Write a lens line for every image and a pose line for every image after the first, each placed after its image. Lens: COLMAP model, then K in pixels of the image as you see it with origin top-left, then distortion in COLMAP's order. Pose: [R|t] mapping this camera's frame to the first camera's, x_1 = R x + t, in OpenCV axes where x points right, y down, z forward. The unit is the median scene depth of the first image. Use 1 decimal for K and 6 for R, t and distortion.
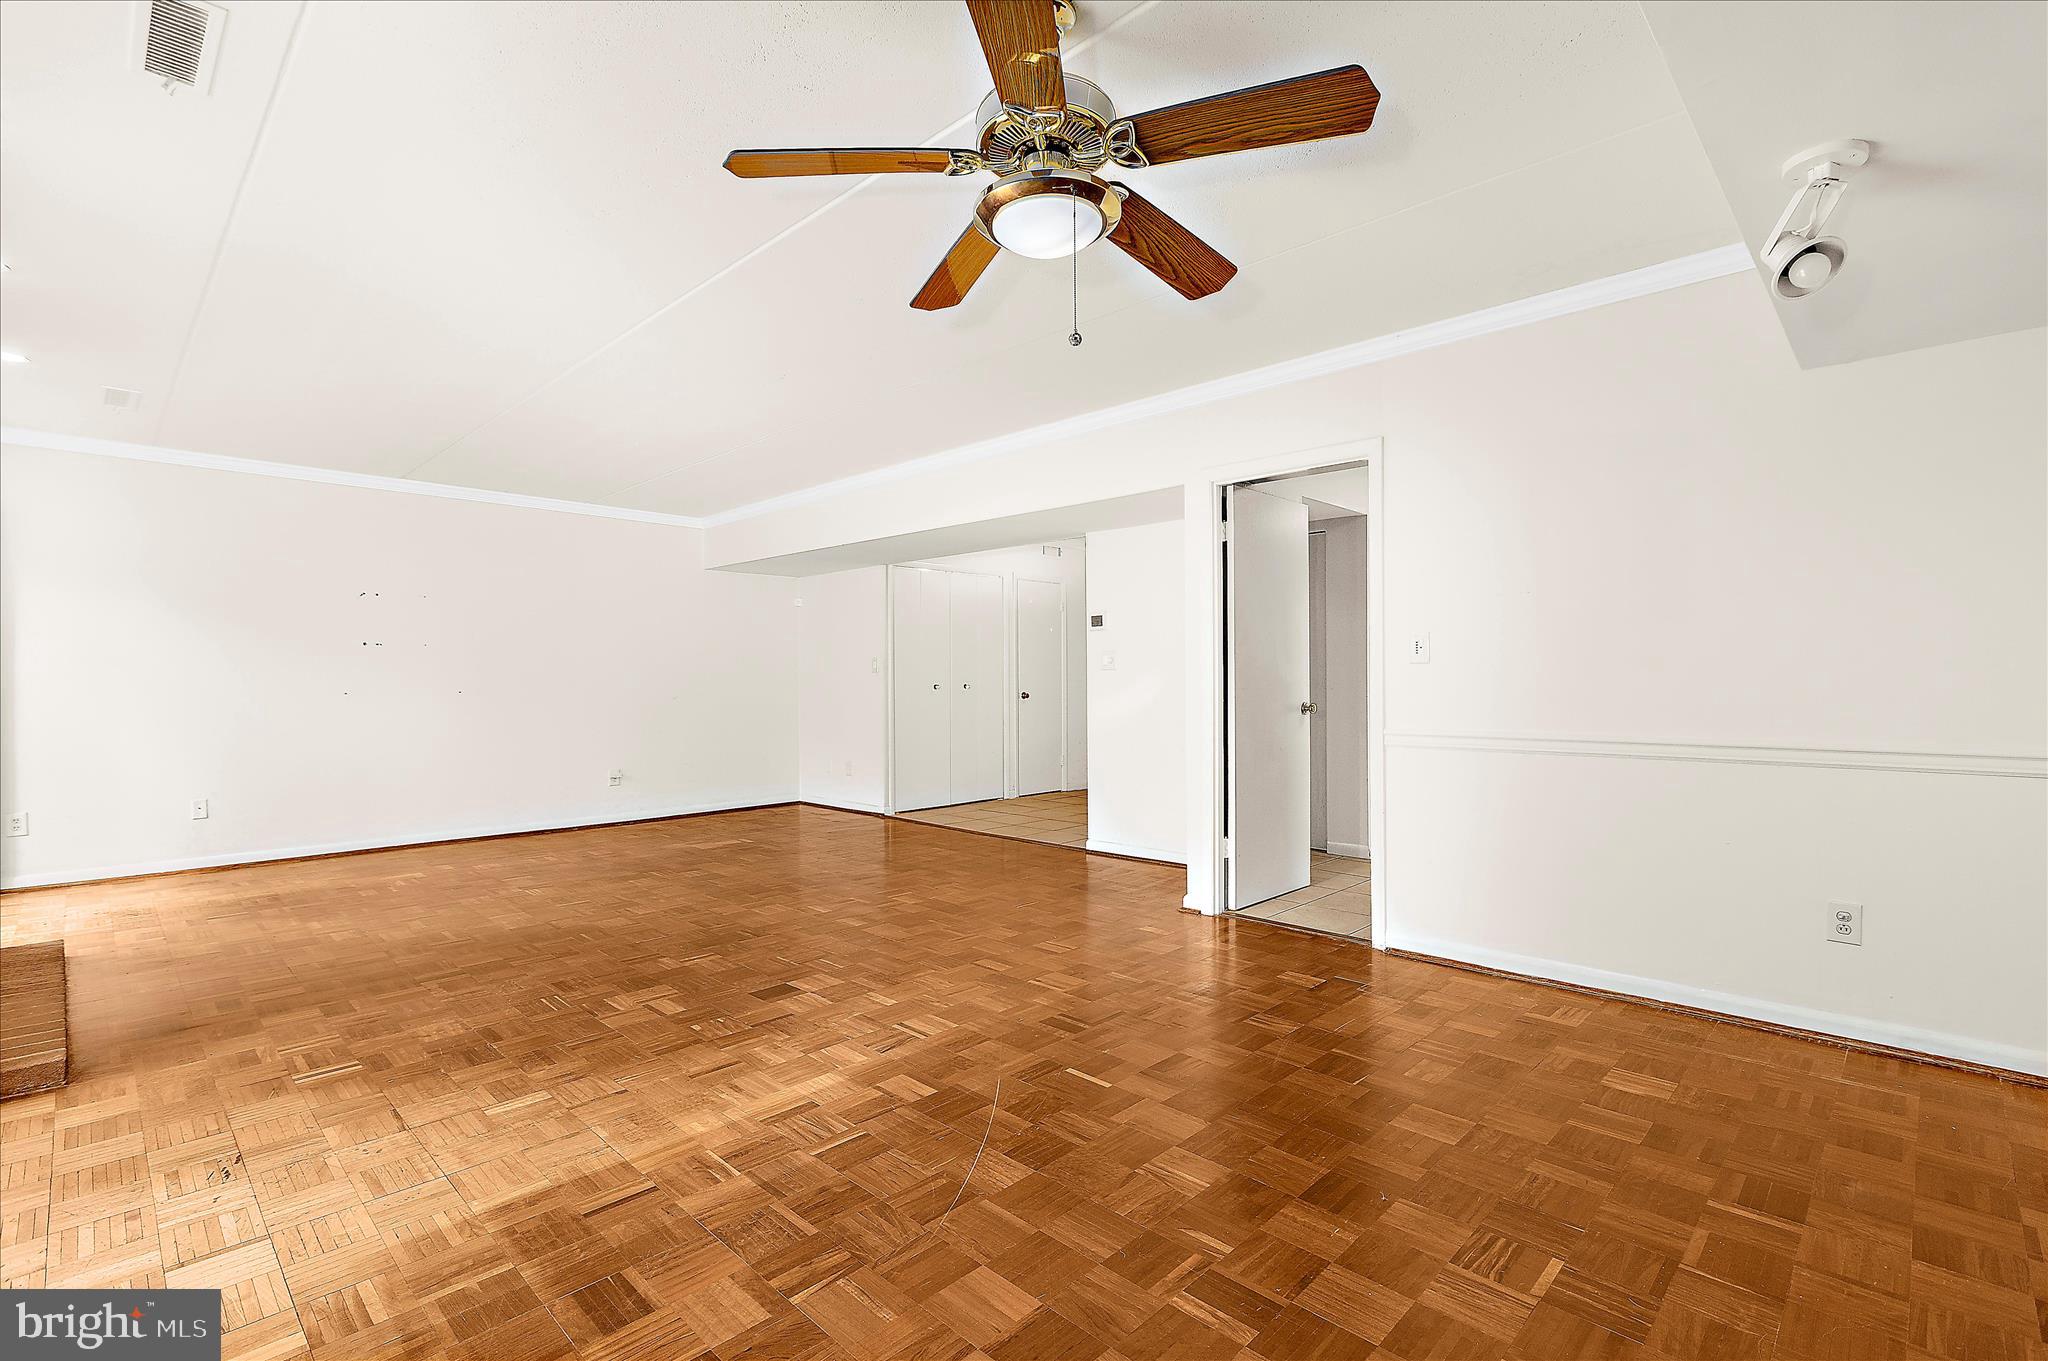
lens RADIAL K [[924.8, 0, 1024.0], [0, 924.8, 680.5], [0, 0, 1]] dist [0.001780, -0.000011]
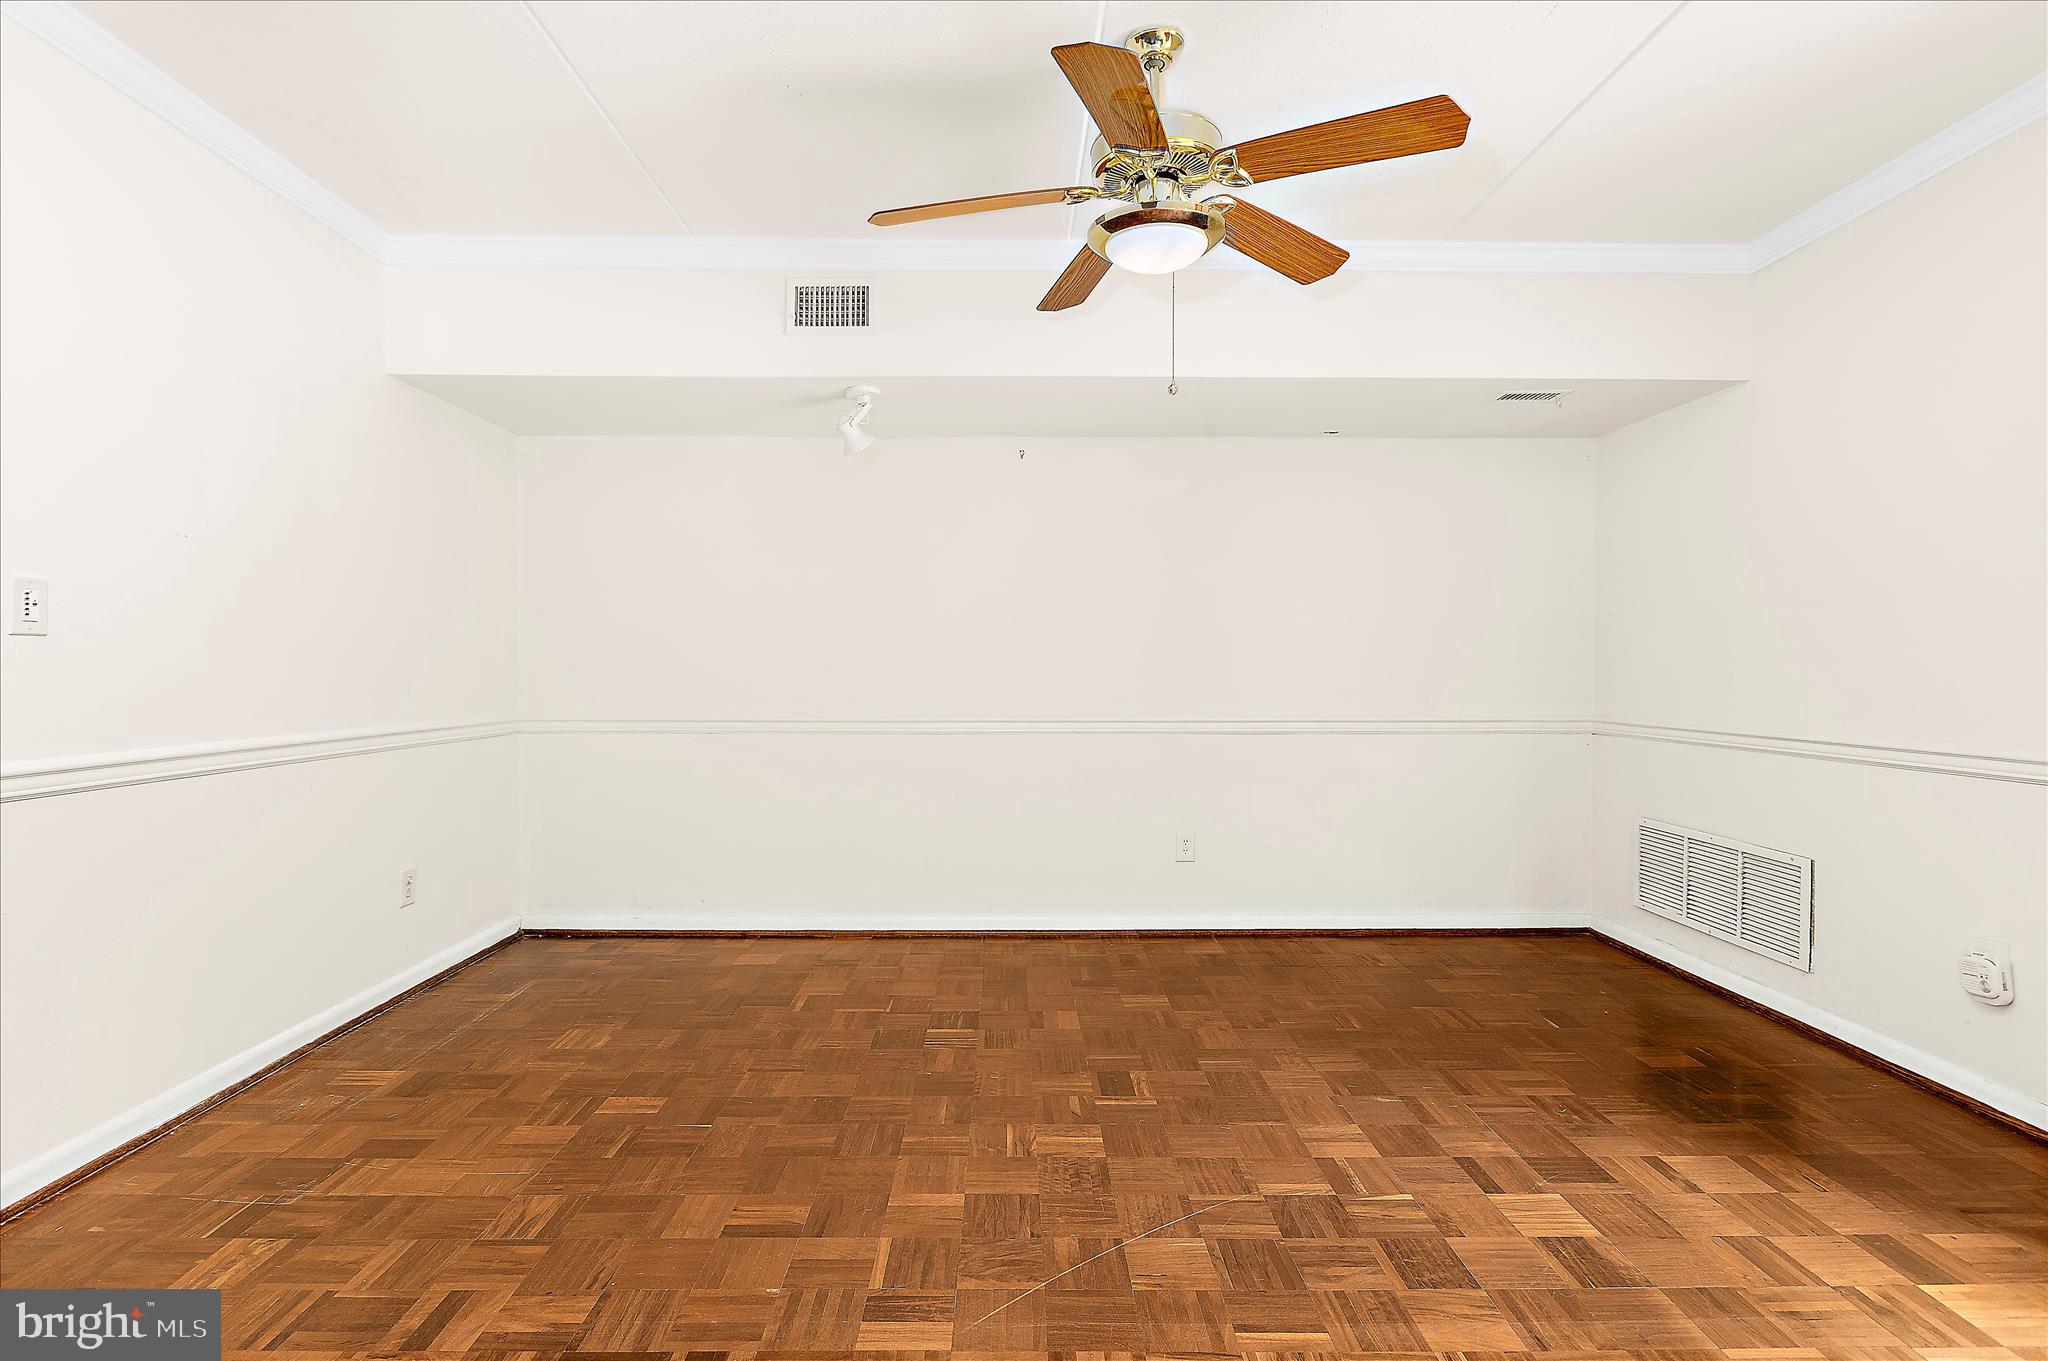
lens RADIAL K [[968.5, 0, 1014.2], [0, 968.5, 676.3], [0, 0, 1]] dist [-0.003638, -0.000988]
pose [[-0.703489, -0.000875, 0.710705, -0.511574], [-0.001044, 0.999999, 0.000197, 0.009397], [-0.710705, -0.000603, -0.703490, 1.481495]]
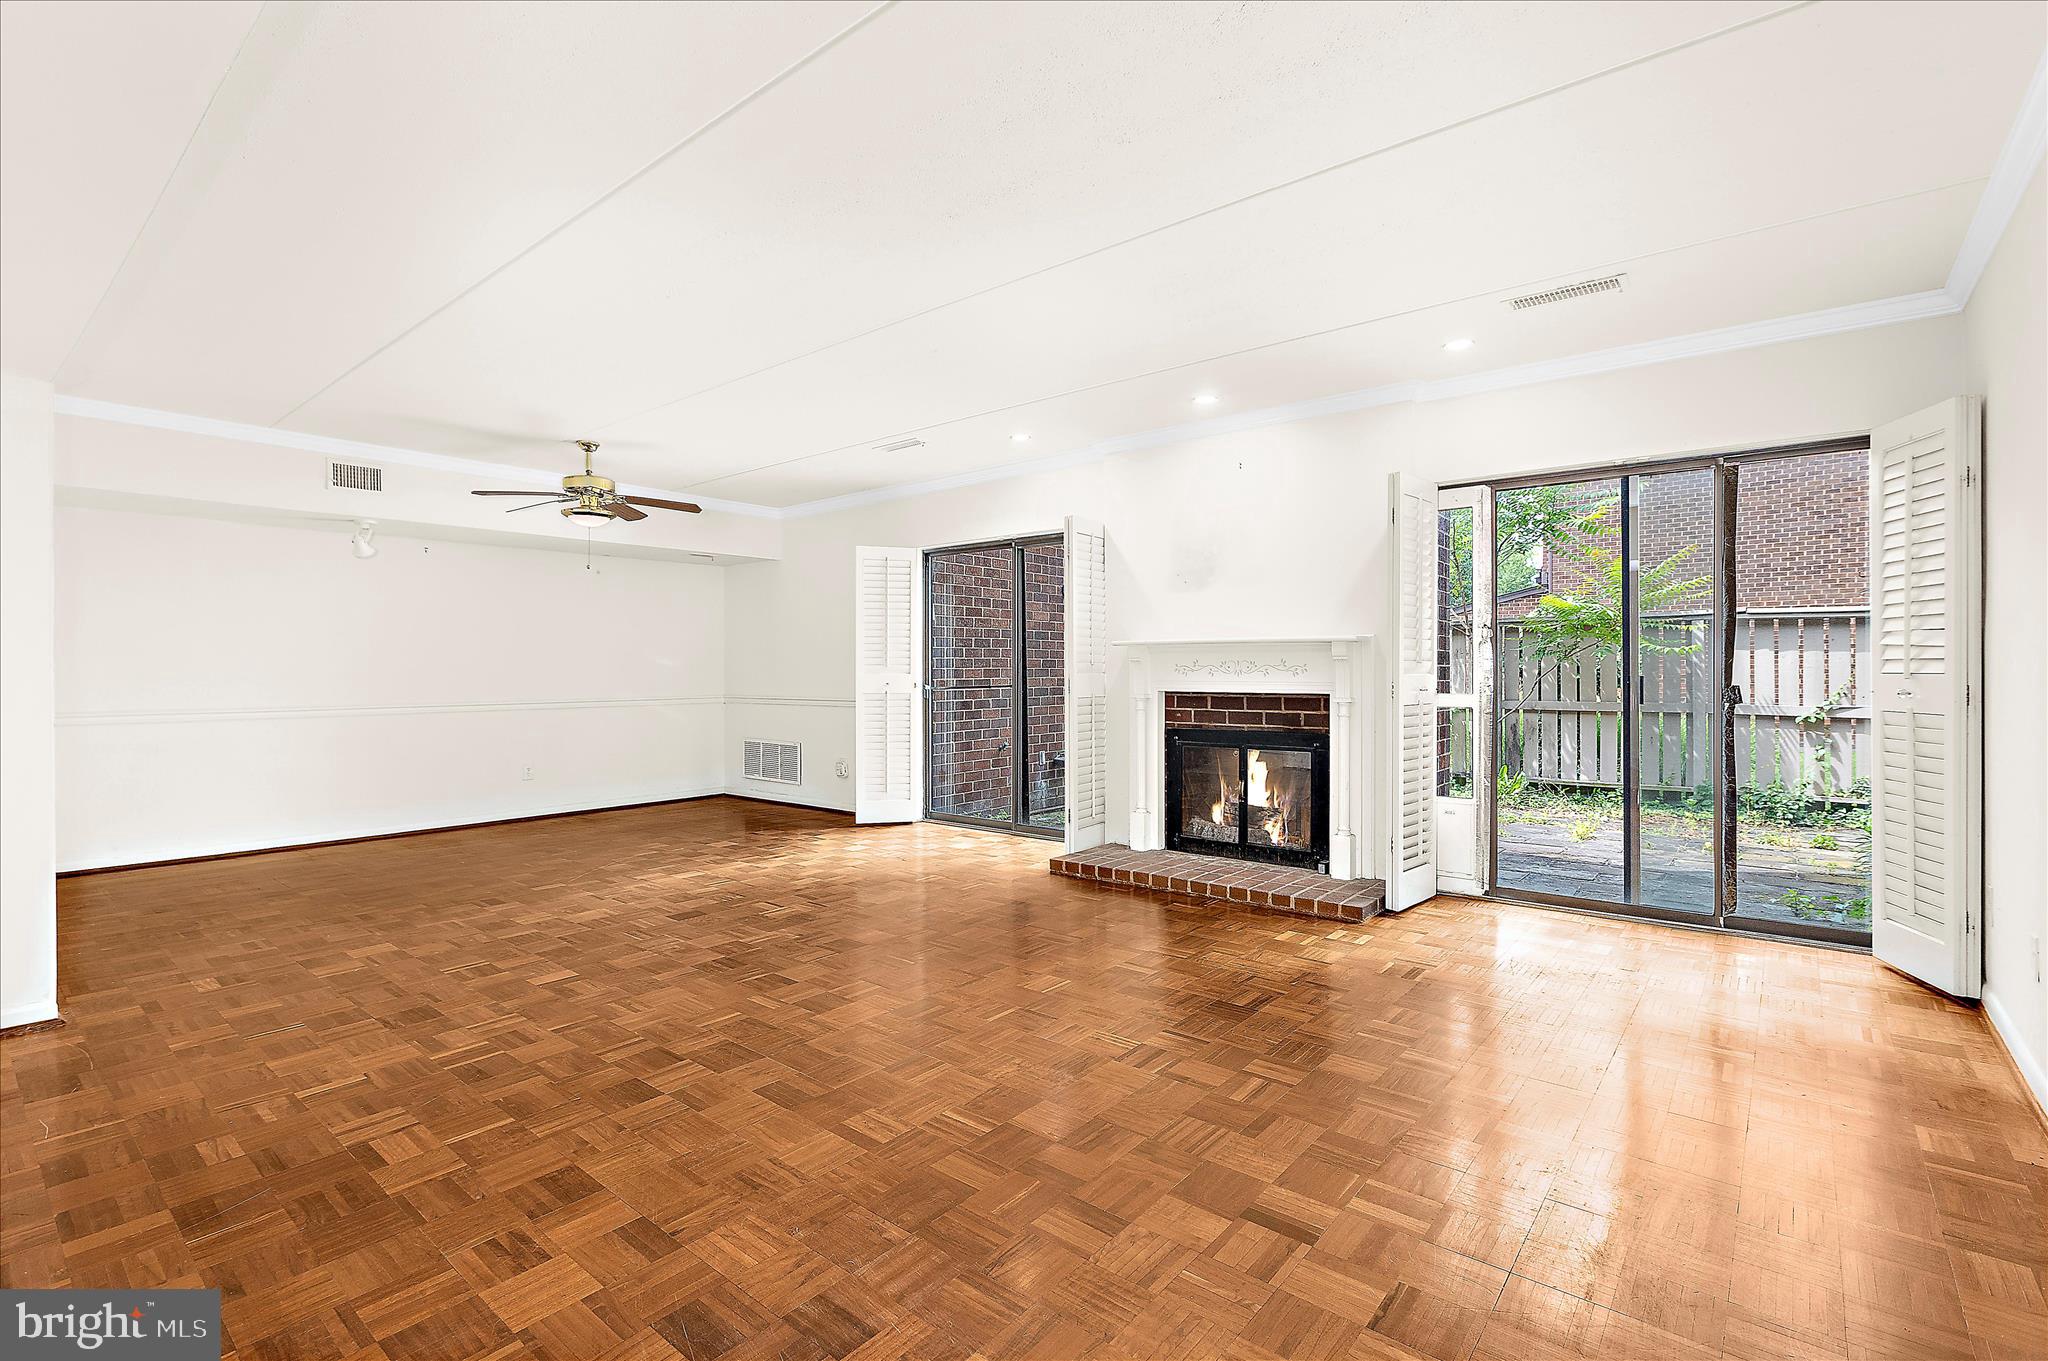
lens RADIAL K [[967.2, 0, 1024.0], [0, 967.2, 680.5], [0, 0, 1]] dist [0.001778, 0.000043]
pose [[-0.995955, 0.008147, -0.089484, -0.832384], [0.007536, 0.999946, 0.007164, 0.009651], [0.089537, 0.006461, -0.995963, 3.238697]]
